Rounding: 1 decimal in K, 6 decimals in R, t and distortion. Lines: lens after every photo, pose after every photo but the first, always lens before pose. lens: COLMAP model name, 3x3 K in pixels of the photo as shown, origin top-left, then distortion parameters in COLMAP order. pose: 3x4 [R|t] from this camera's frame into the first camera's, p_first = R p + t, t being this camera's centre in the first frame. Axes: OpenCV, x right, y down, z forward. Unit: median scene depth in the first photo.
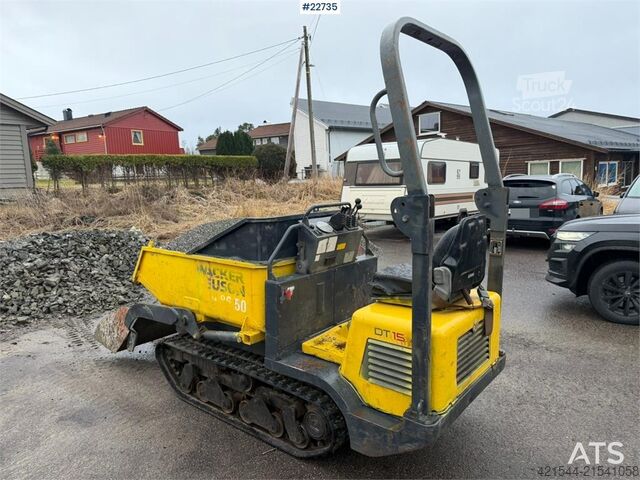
lens RADIAL K [[450.9, 0, 320.0], [0, 450.9, 240.0], [0, 0, 1]] dist [0.076331, -0.114165]
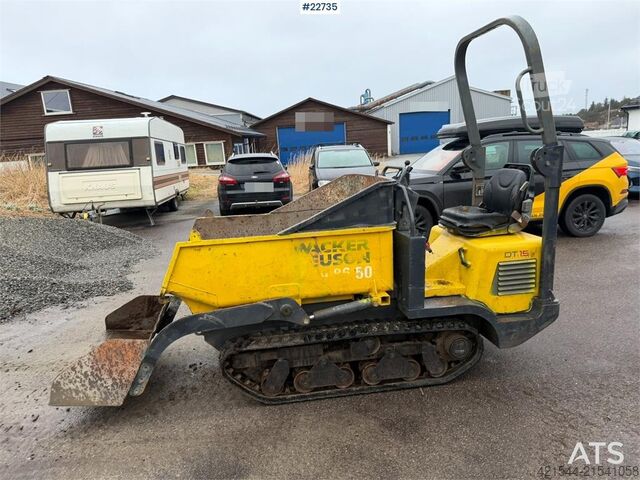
lens RADIAL K [[450.9, 0, 320.0], [0, 450.9, 240.0], [0, 0, 1]] dist [0.076331, -0.114165]
pose [[0.672134, -0.163703, 0.722106, -0.899678], [0.140857, 0.985713, 0.092354, -0.029757], [-0.726908, 0.039639, 0.685590, 0.366074]]
